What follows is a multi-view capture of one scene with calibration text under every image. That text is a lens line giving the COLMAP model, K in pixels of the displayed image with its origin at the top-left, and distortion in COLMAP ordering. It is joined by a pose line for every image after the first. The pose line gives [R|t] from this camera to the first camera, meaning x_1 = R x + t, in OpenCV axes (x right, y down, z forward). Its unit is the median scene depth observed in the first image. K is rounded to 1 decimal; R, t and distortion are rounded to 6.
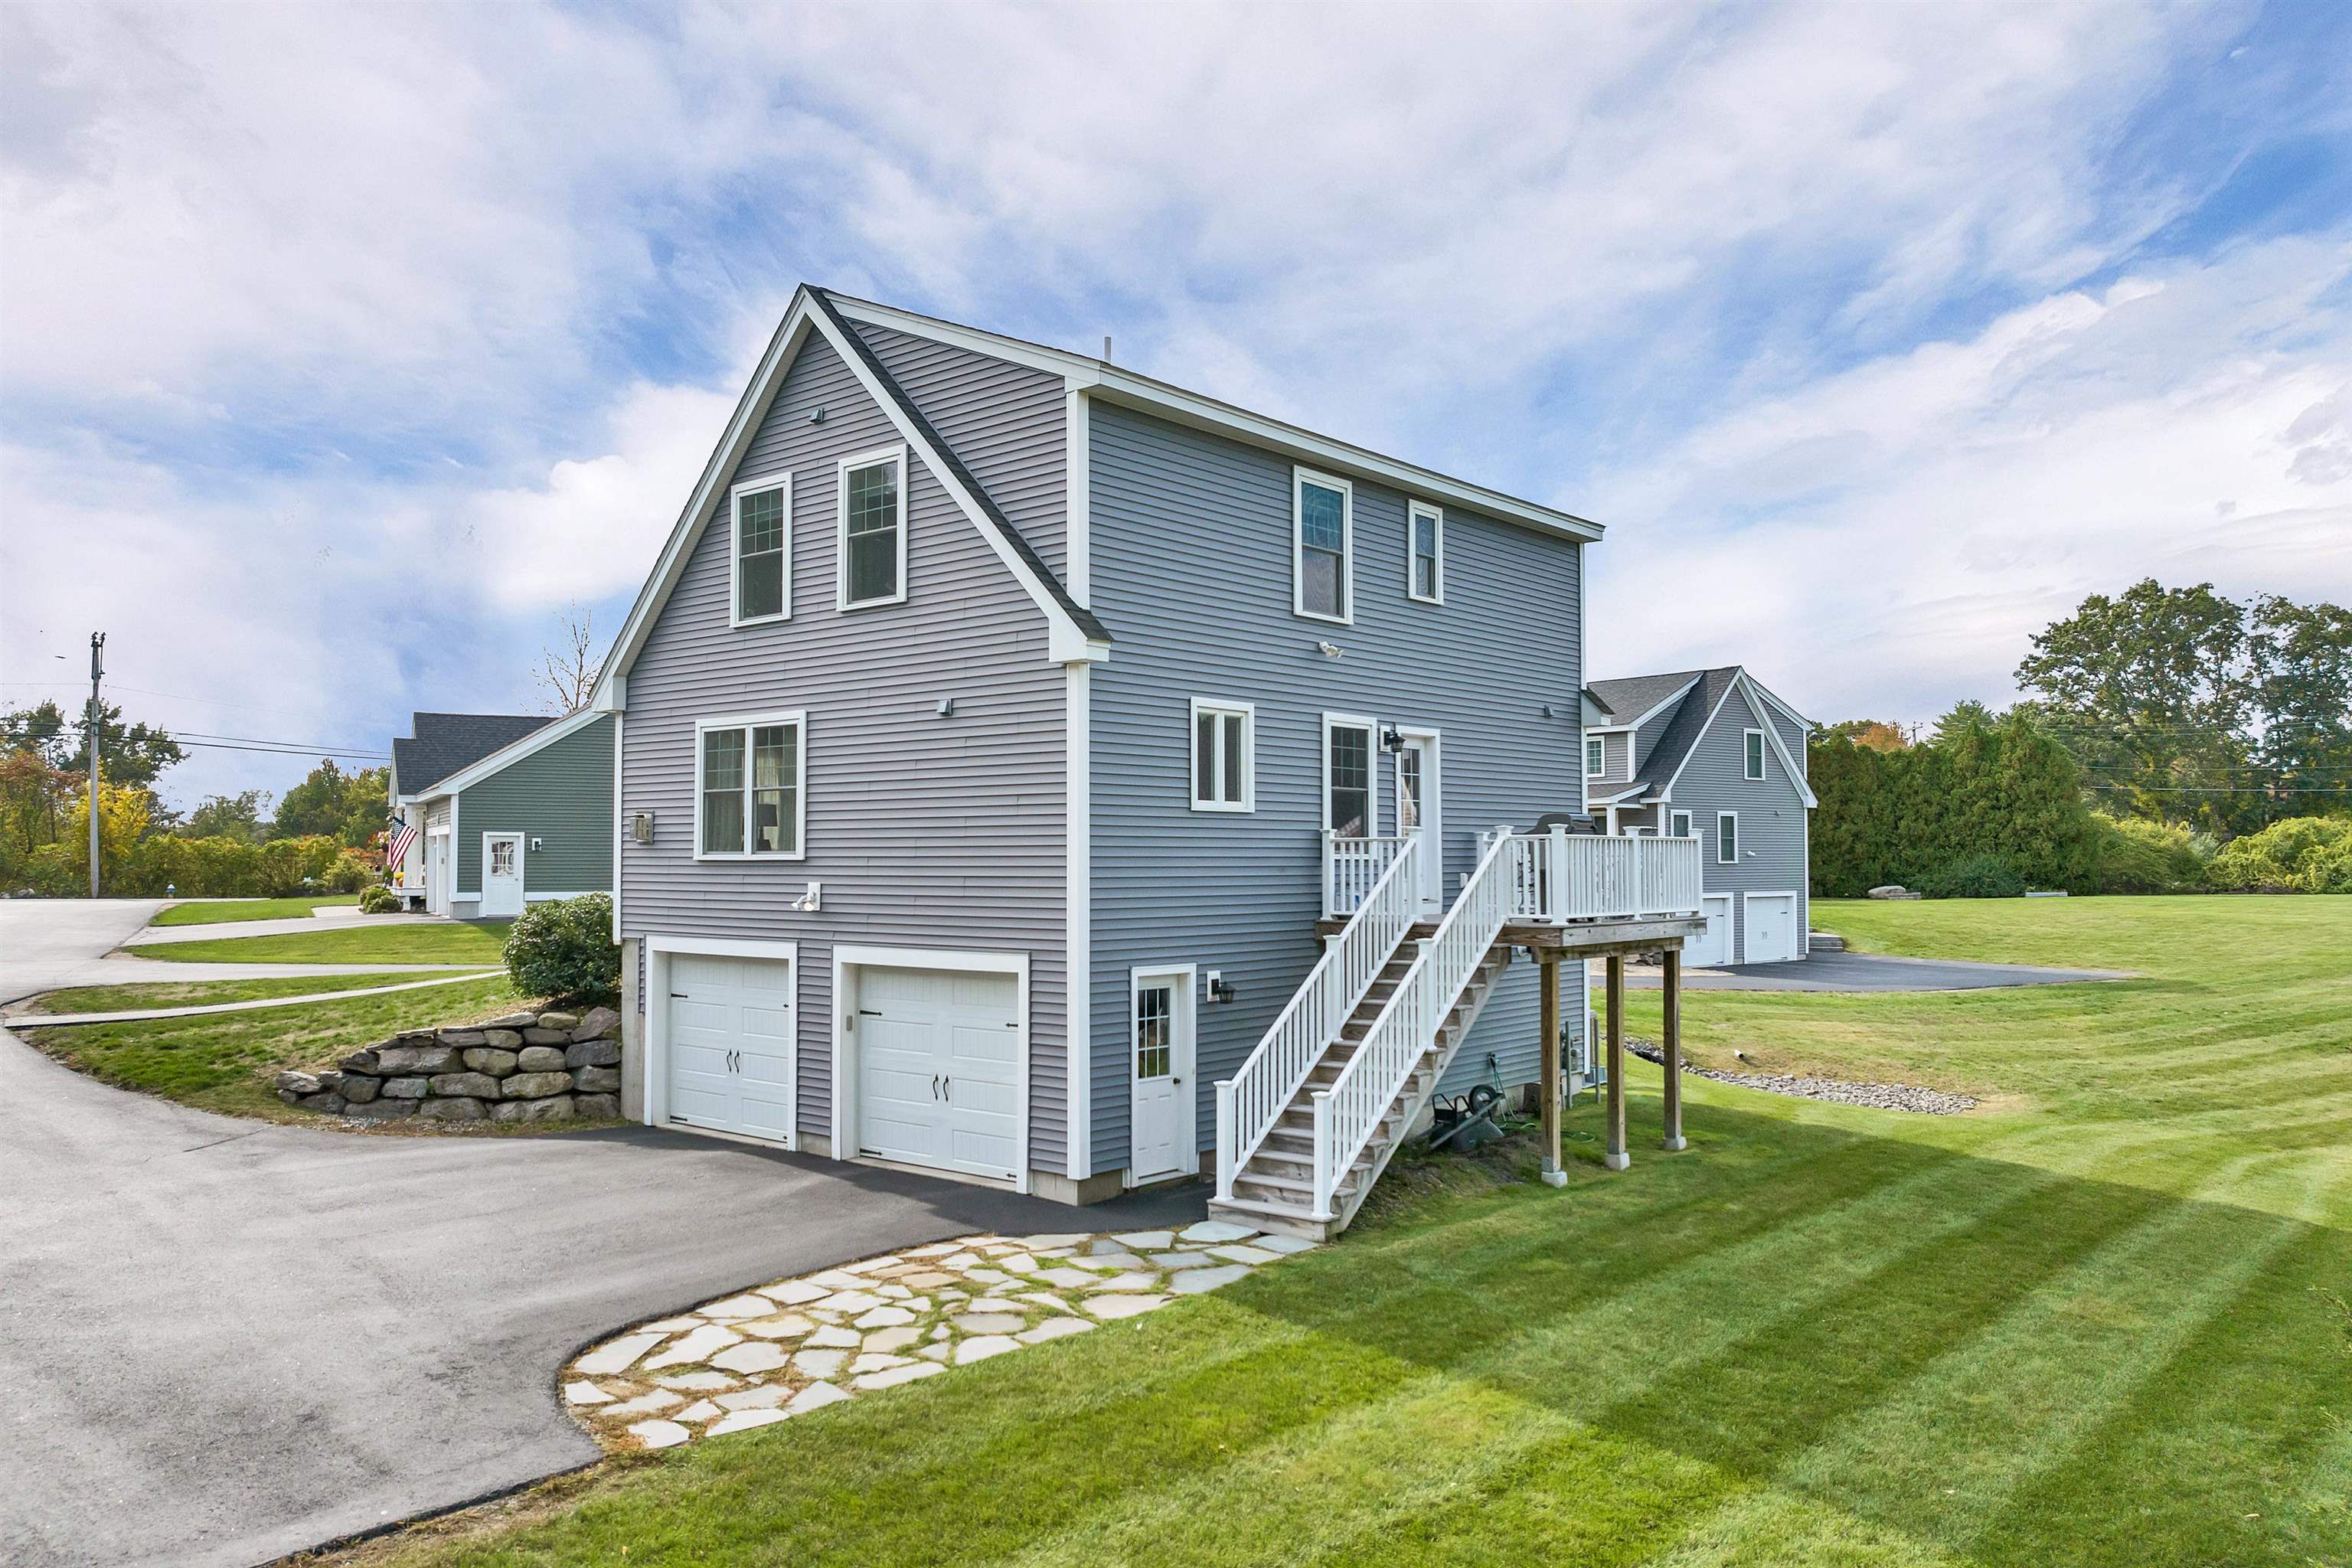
lens RADIAL K [[1702.6, 0, 1176.0], [0, 1702.6, 784.0], [0, 0, 1]] dist [-0.065161, -0.001388]
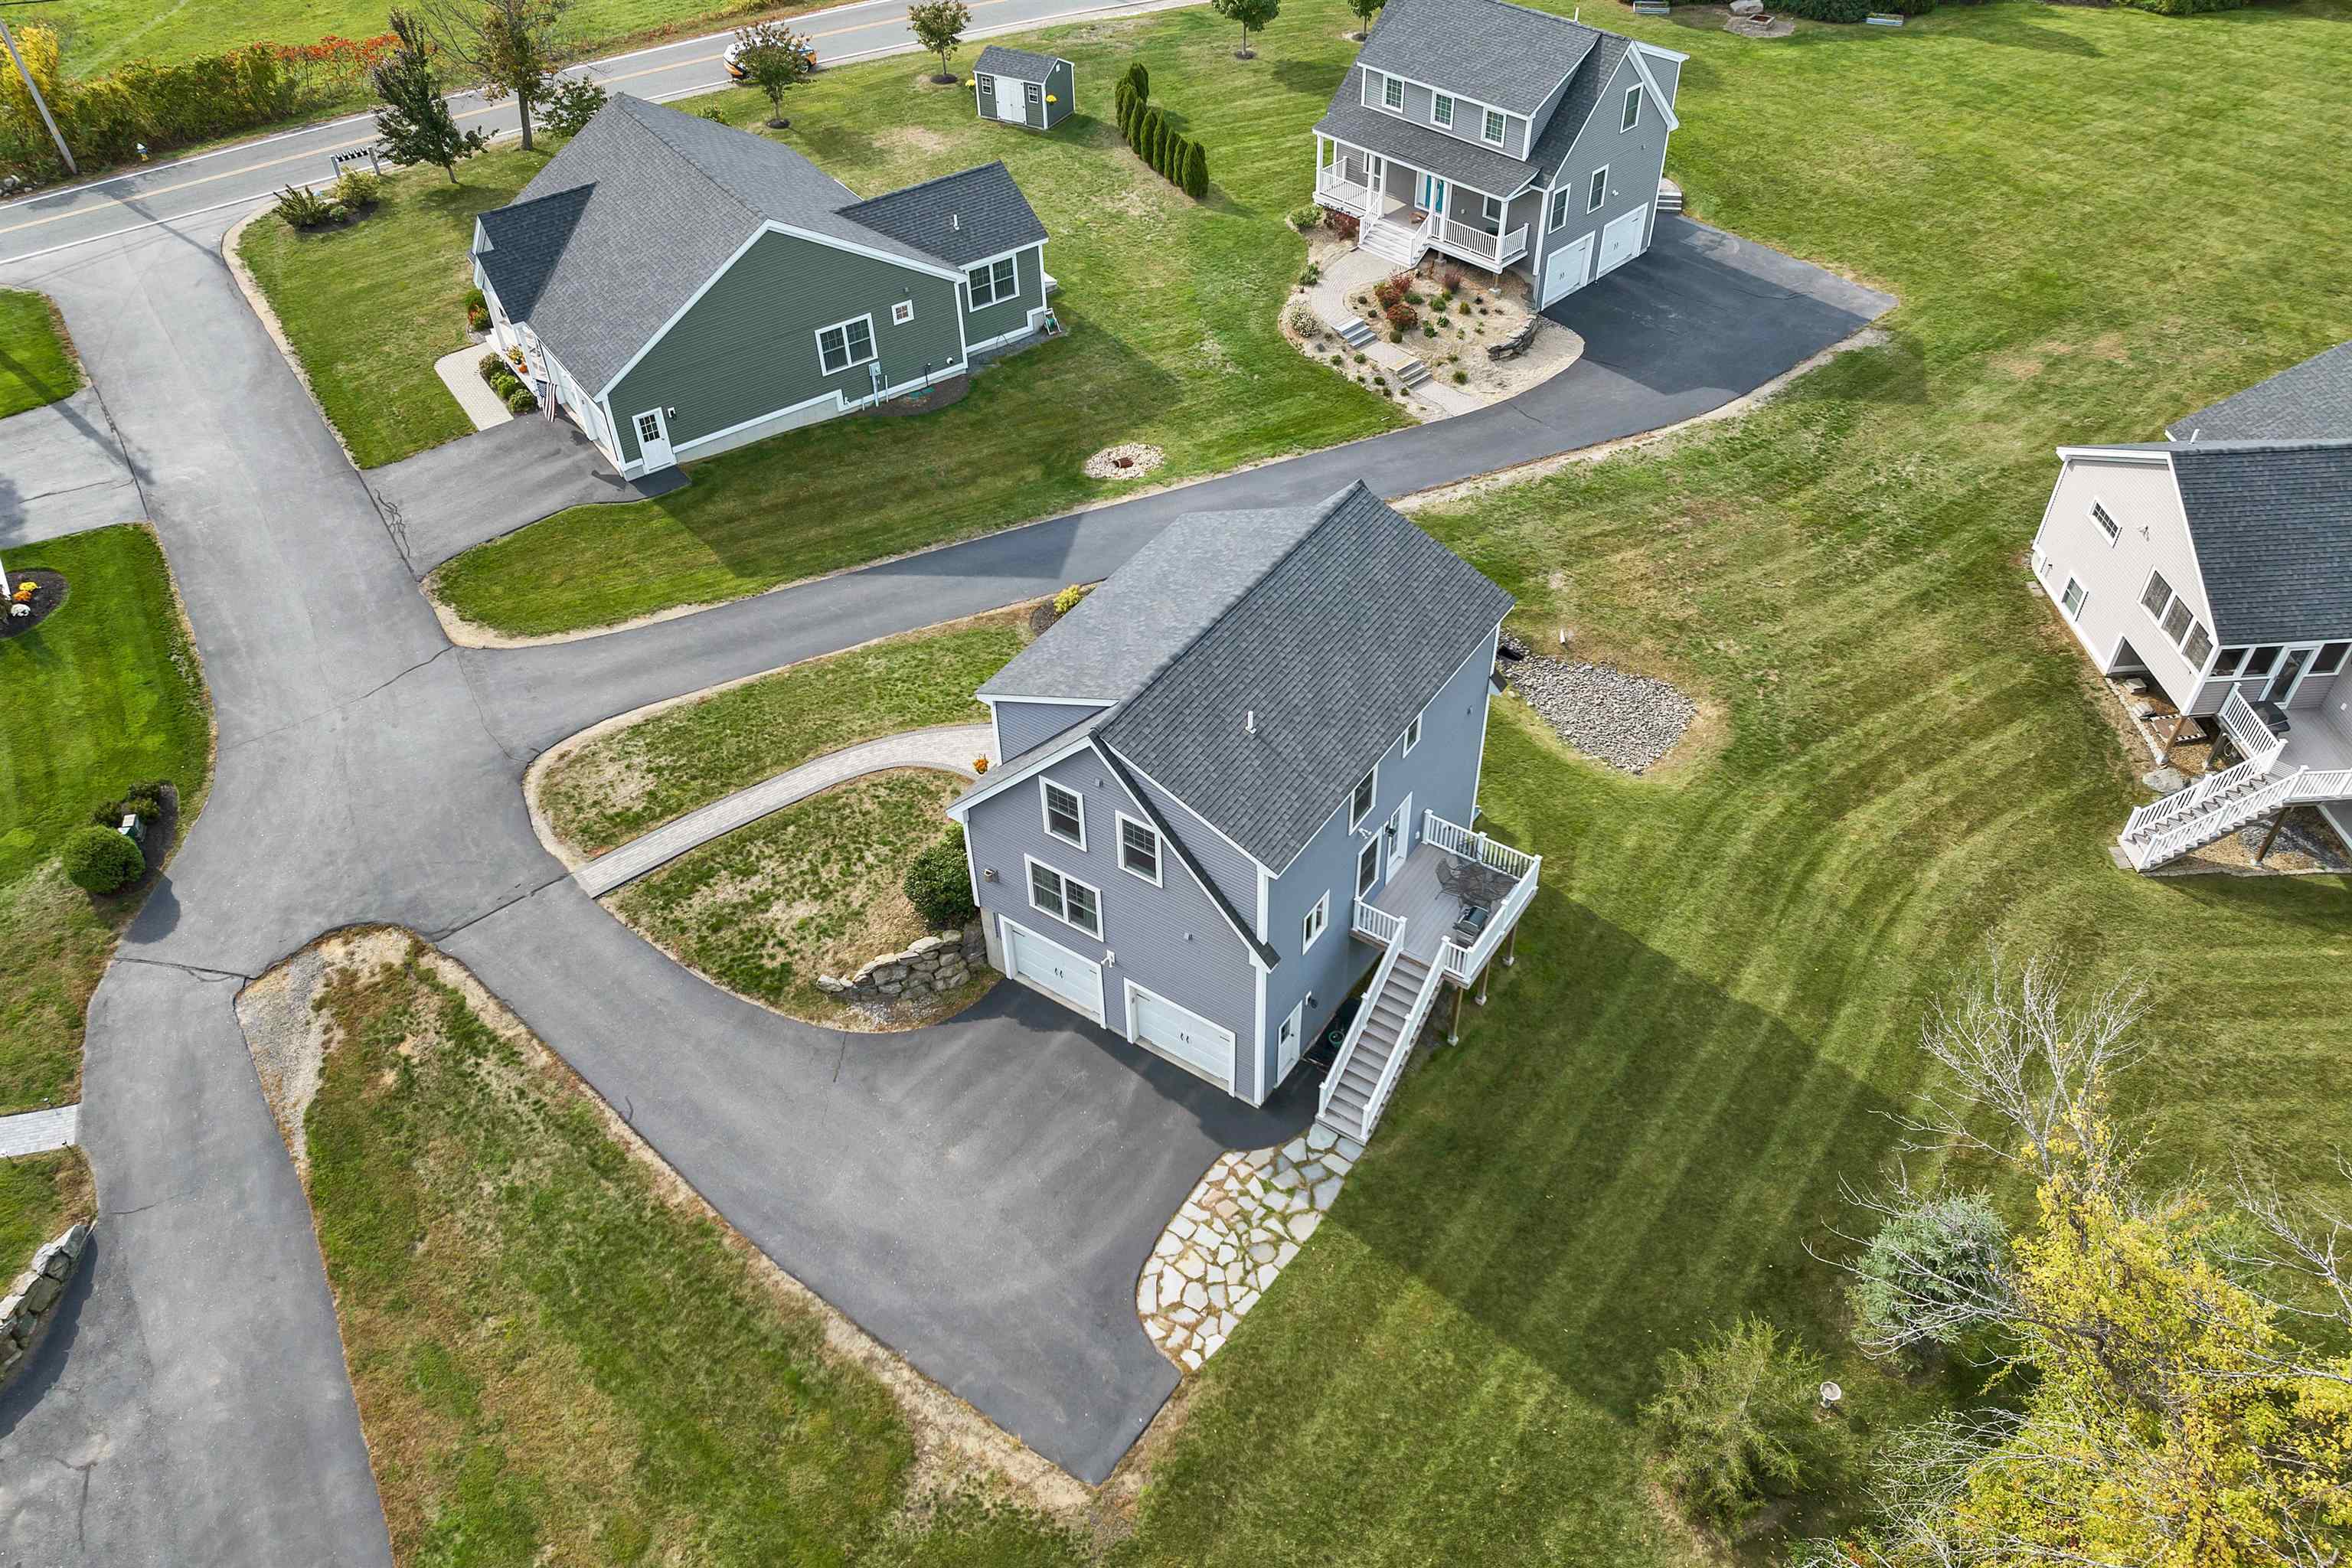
lens RADIAL K [[1702.6, 0, 1176.0], [0, 1702.6, 784.0], [0, 0, 1]] dist [-0.065161, -0.001388]
pose [[0.994197, -0.085499, 0.065281, -0.344559], [0.013695, 0.702521, 0.711531, -2.115167], [-0.106697, -0.706508, 0.699616, -0.415741]]
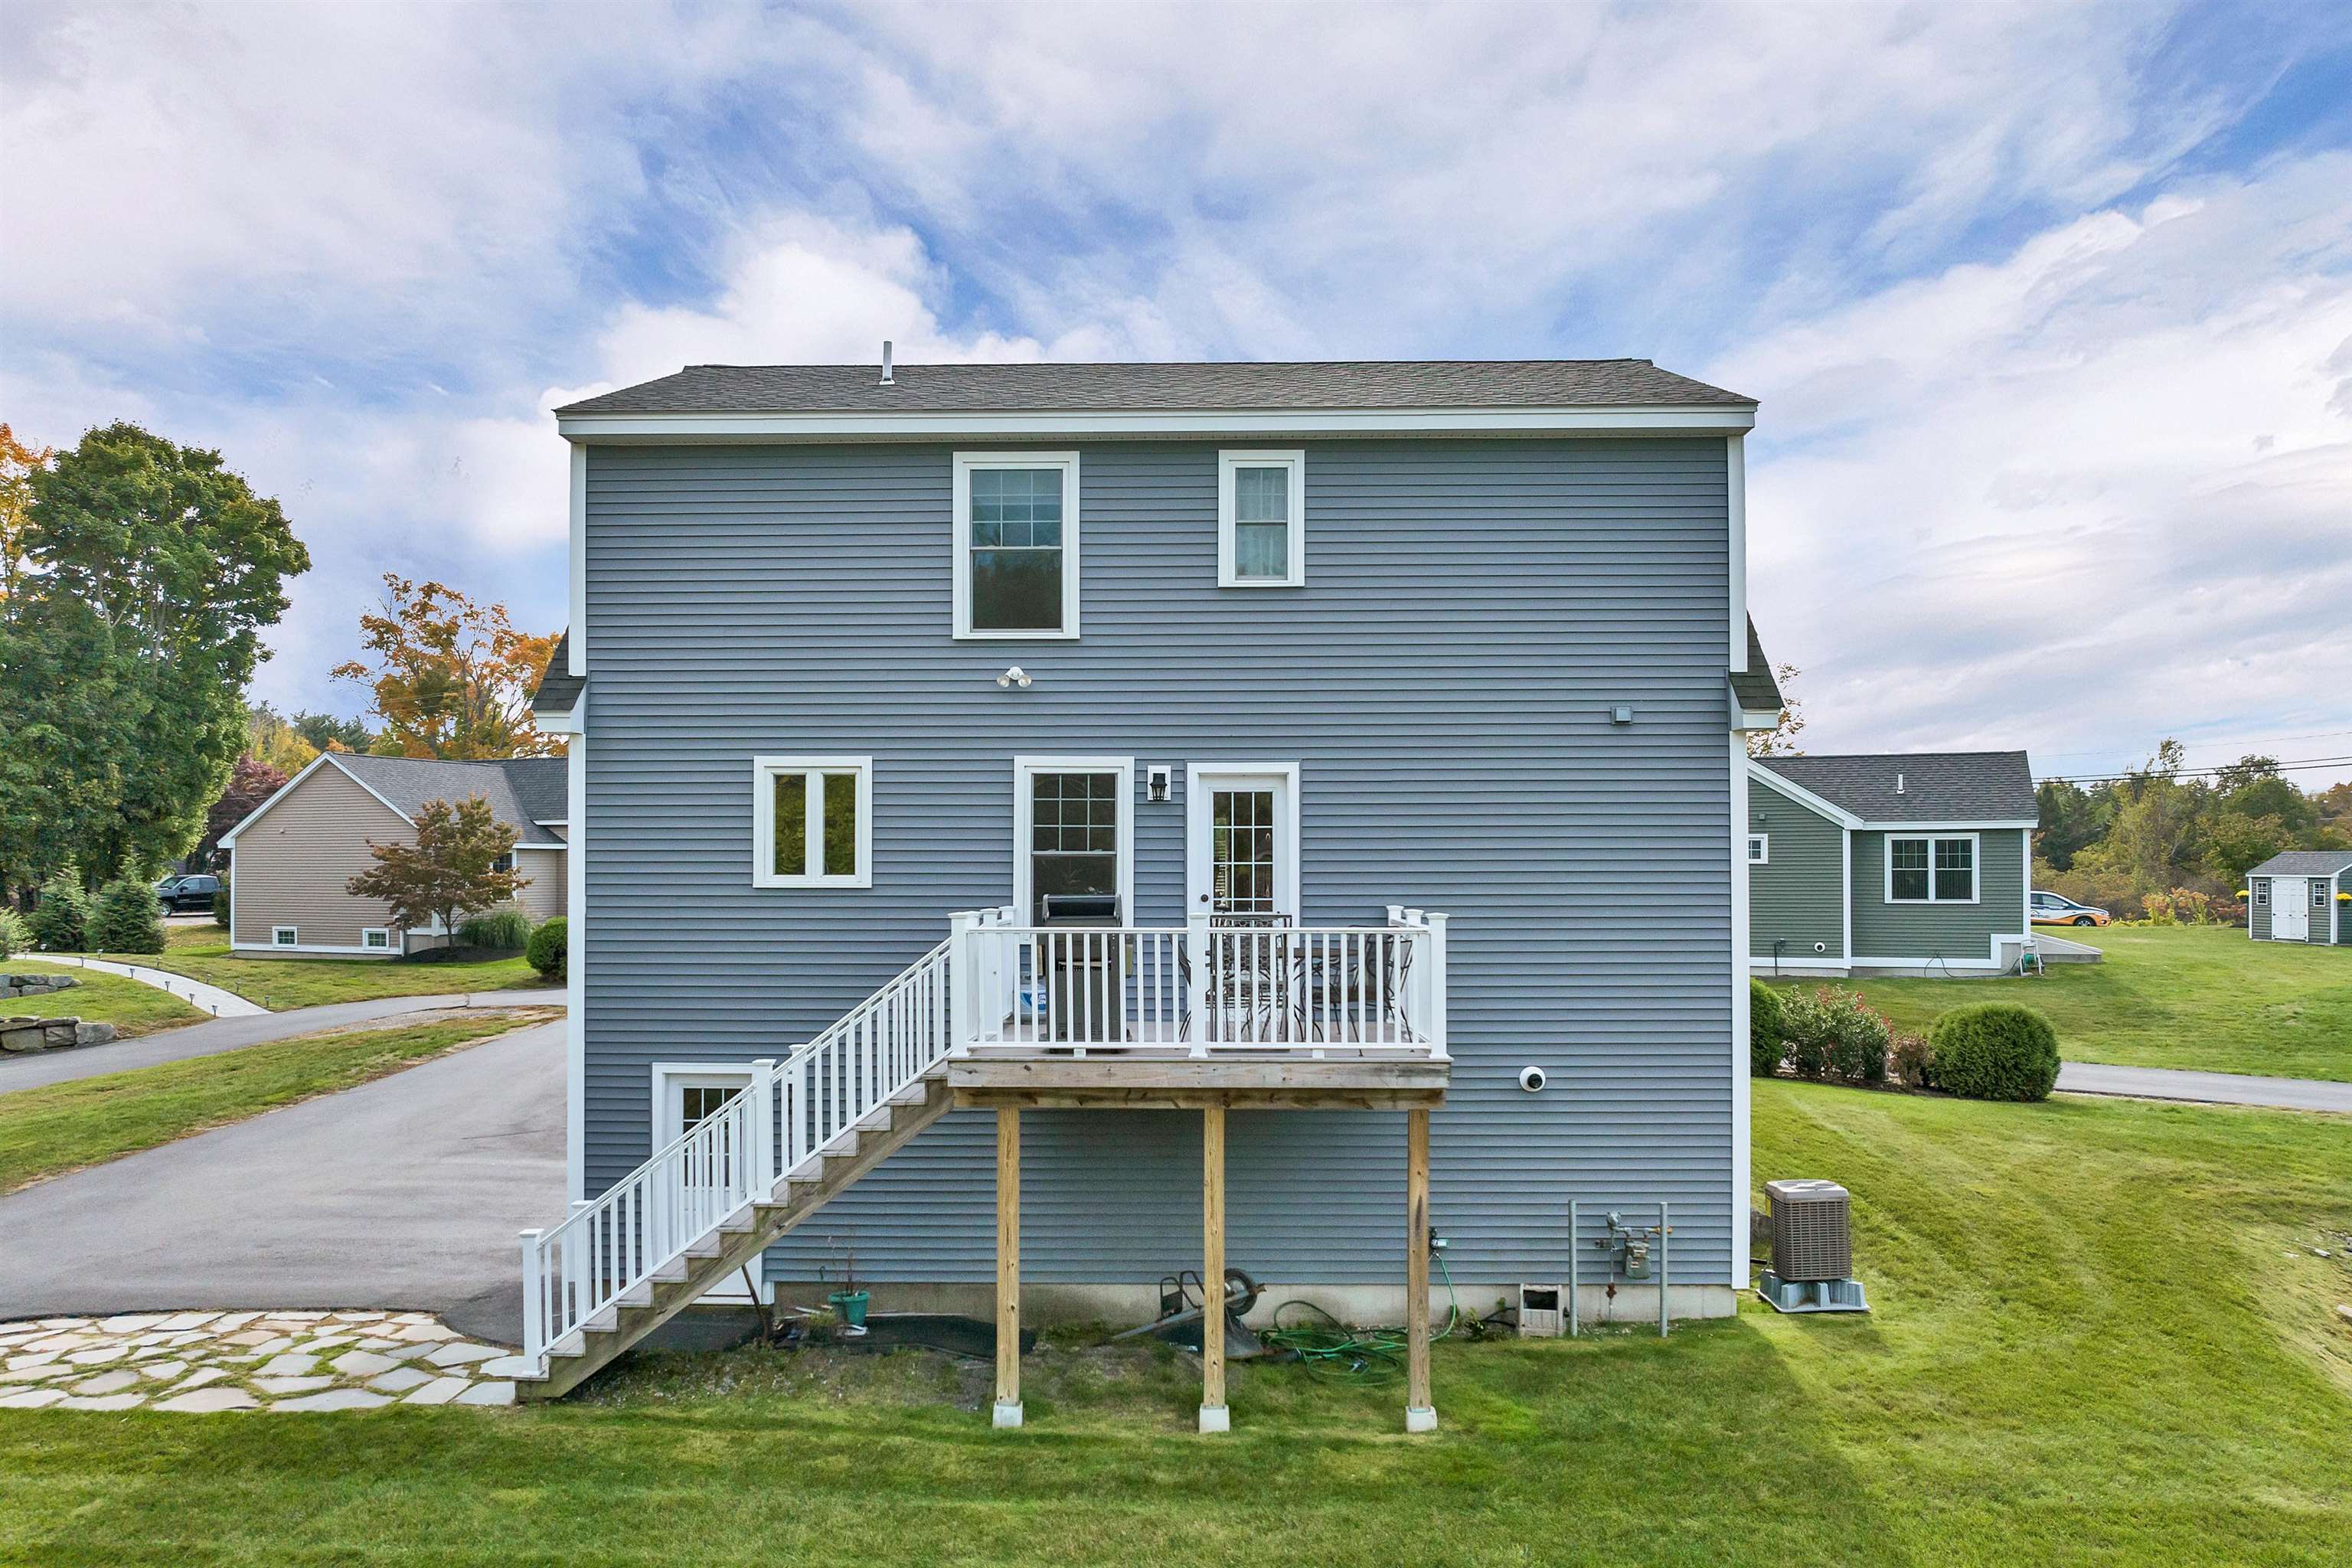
lens RADIAL K [[1728.1, 0, 1172.9], [0, 1728.1, 813.3], [0, 0, 1]] dist [-0.075786, 0.047279]
pose [[0.630685, -0.023537, -0.775682, 1.052878], [0.033937, 0.999420, -0.002732, -0.016326], [0.775296, -0.024601, 0.631118, 0.779179]]
